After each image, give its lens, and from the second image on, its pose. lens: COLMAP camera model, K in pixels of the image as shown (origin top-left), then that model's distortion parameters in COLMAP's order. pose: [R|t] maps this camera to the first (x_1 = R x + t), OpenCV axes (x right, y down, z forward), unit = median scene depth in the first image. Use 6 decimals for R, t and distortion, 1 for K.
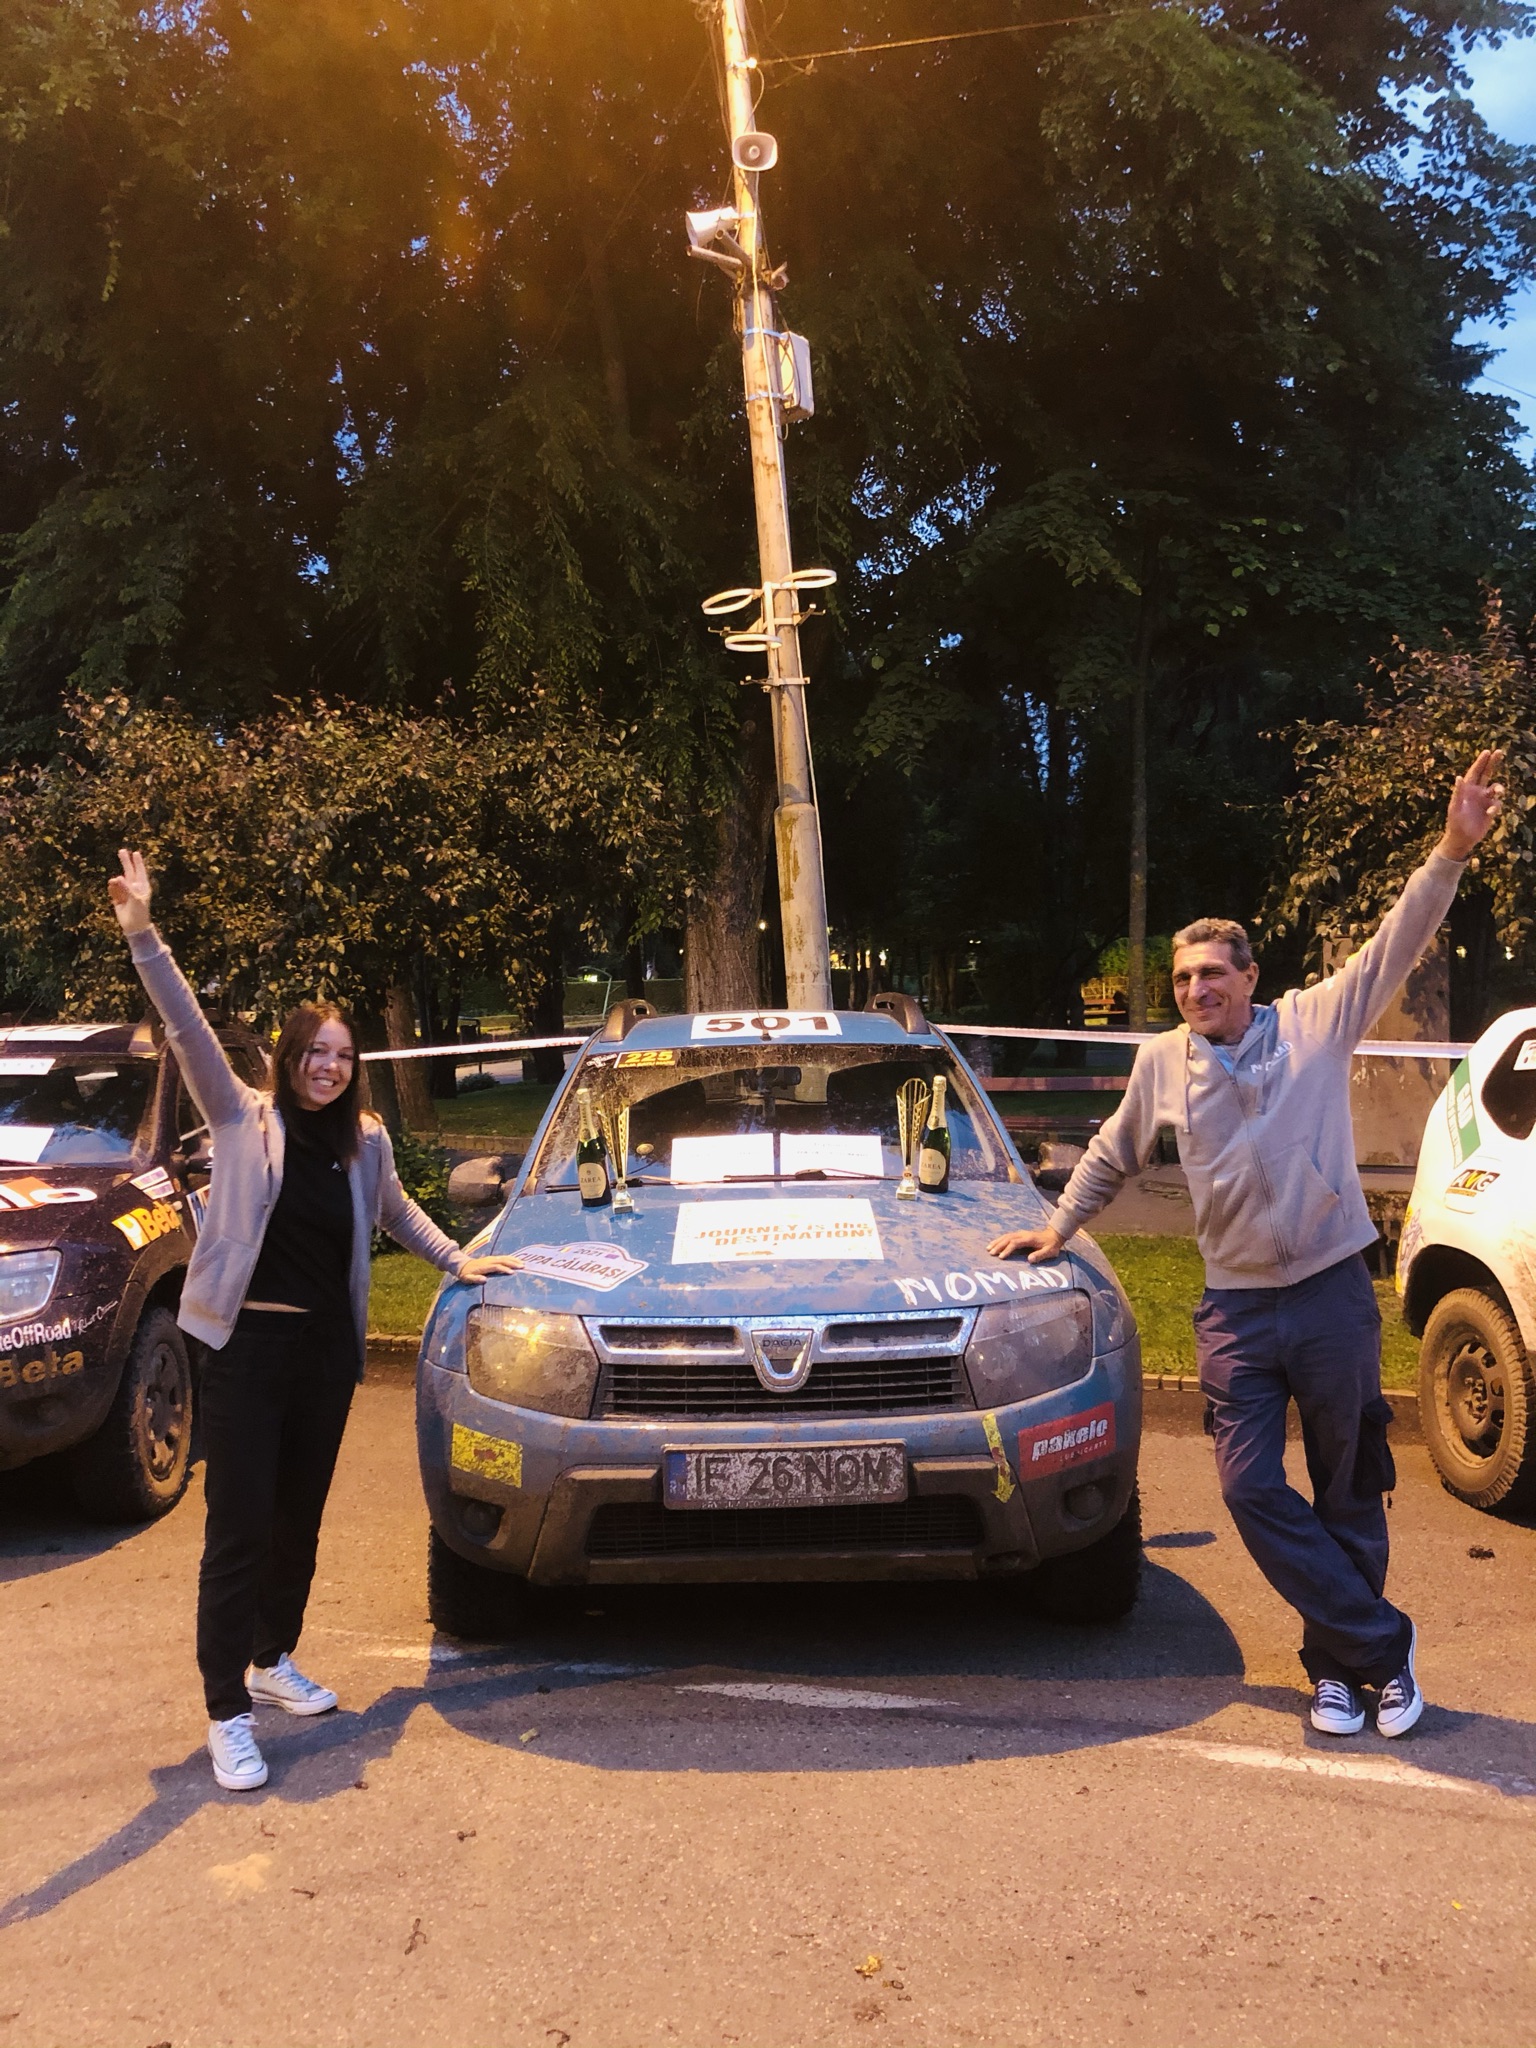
lens RADIAL K [[1659.9, 0, 760.7], [0, 1659.9, 1064.8], [0, 0, 1]] dist [0.053587, -0.051851]
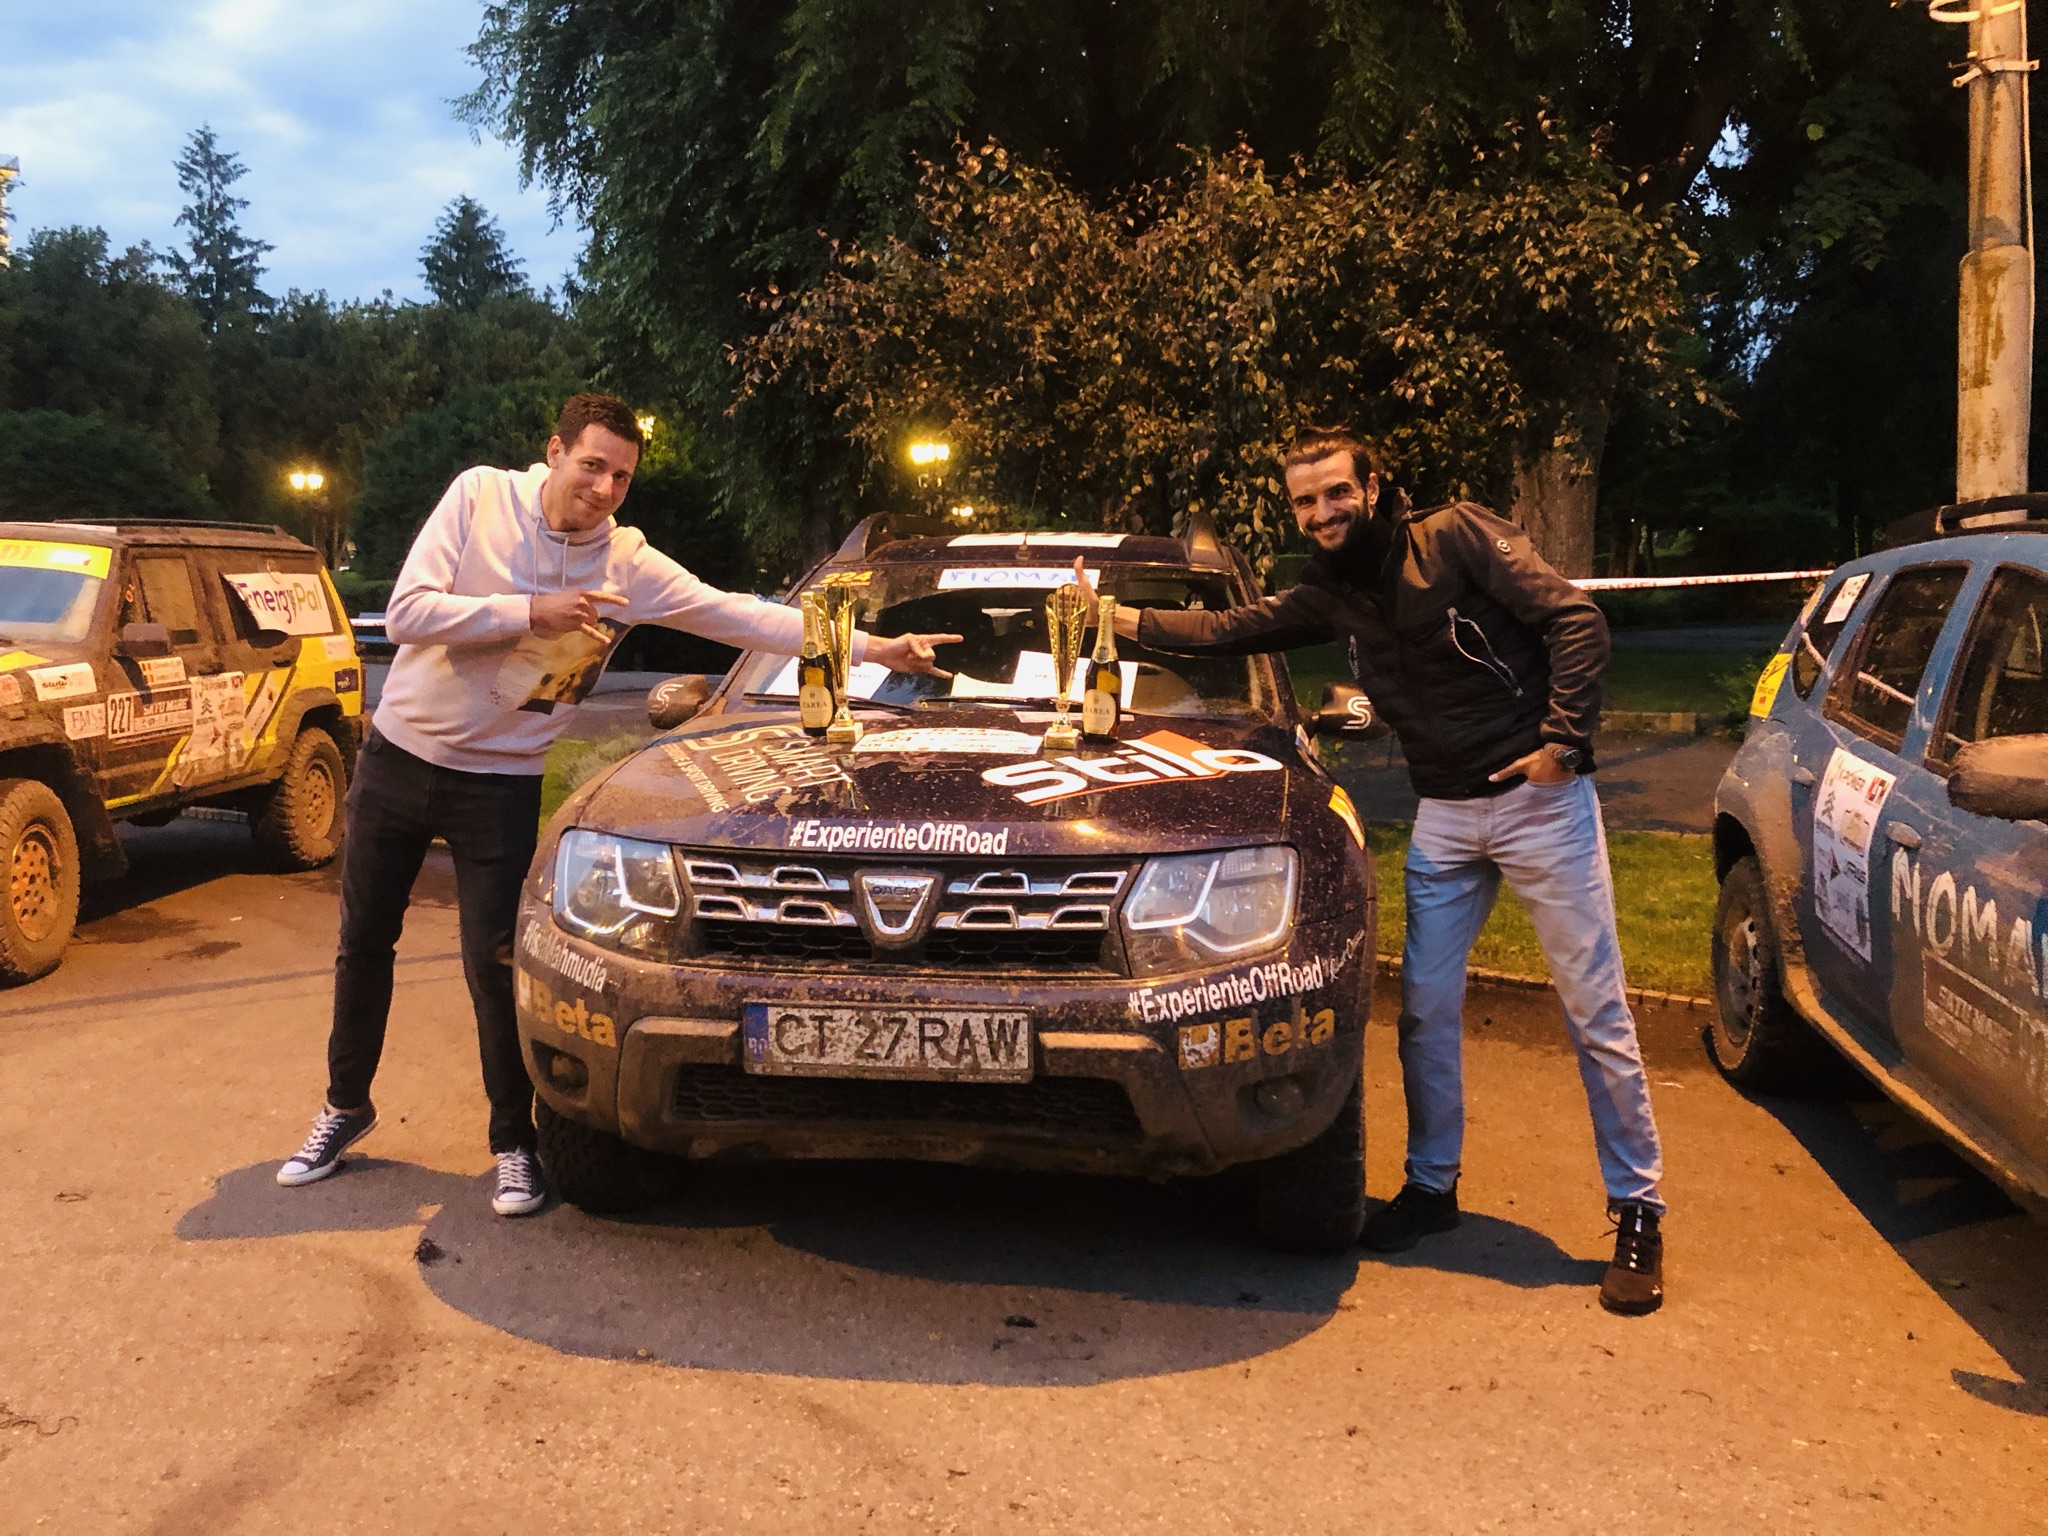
lens RADIAL K [[1659.9, 0, 1026.8], [0, 1659.9, 771.4], [0, 0, 1]] dist [0.053587, -0.051851]
pose [[0.982672, 0.047522, -0.179155, -0.217084], [-0.034055, 0.996409, 0.077514, 0.019242], [0.182195, -0.070070, 0.980763, 0.193589]]
